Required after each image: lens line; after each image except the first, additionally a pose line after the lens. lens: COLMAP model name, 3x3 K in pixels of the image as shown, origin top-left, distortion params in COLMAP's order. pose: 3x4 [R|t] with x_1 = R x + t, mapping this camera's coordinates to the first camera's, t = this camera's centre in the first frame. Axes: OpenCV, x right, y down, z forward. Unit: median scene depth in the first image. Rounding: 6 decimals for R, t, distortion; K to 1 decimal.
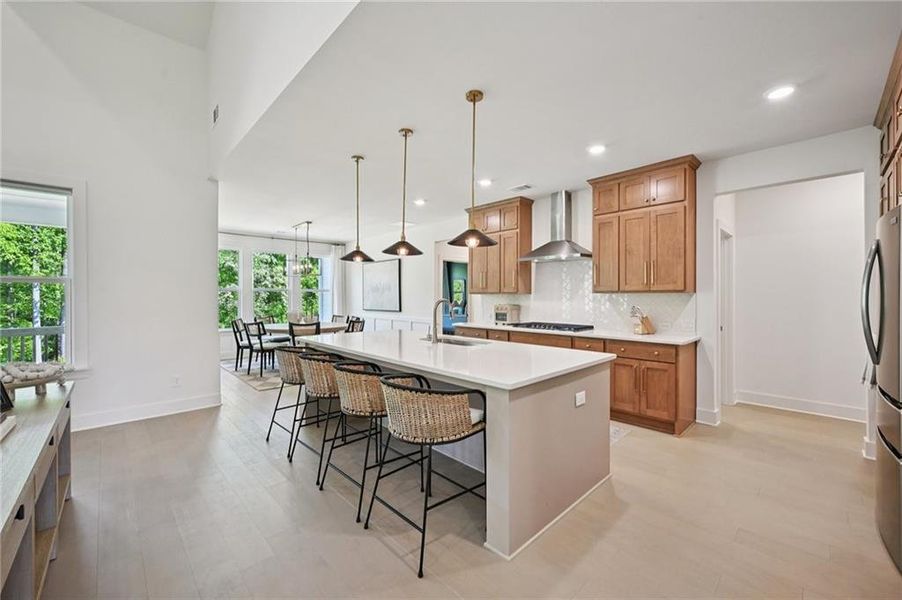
lens RADIAL K [[354.6, 0, 455.0], [0, 354.6, 296.2], [0, 0, 1]] dist [-0.004655, 0.000416]
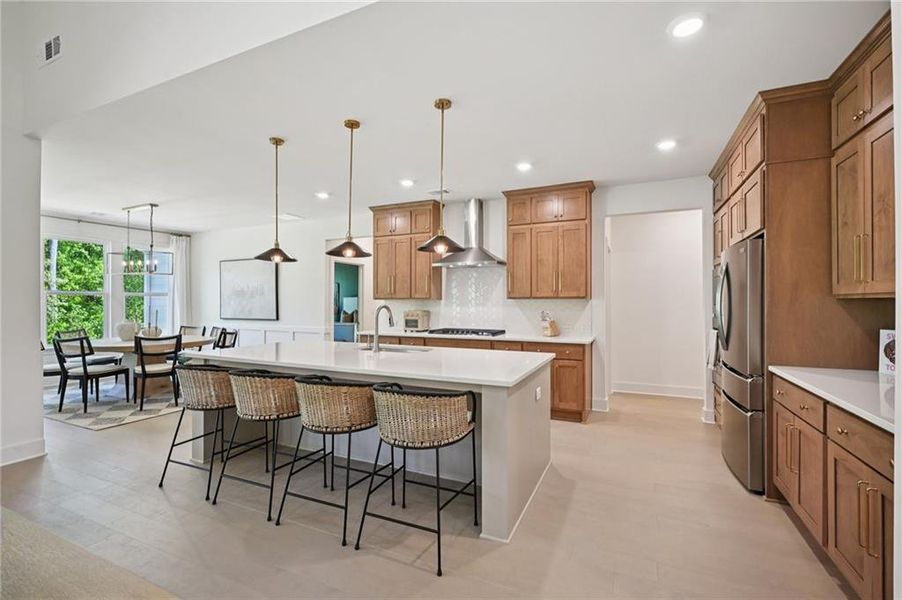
lens RADIAL K [[390.7, 0, 455.2], [0, 390.7, 300.7], [0, 0, 1]] dist [-0.004115, -0.000862]
pose [[0.931595, 0.002273, 0.363492, -0.202611], [-0.001019, 0.999993, -0.003642, 0.000526], [-0.363497, 0.003023, 0.931590, -0.031126]]
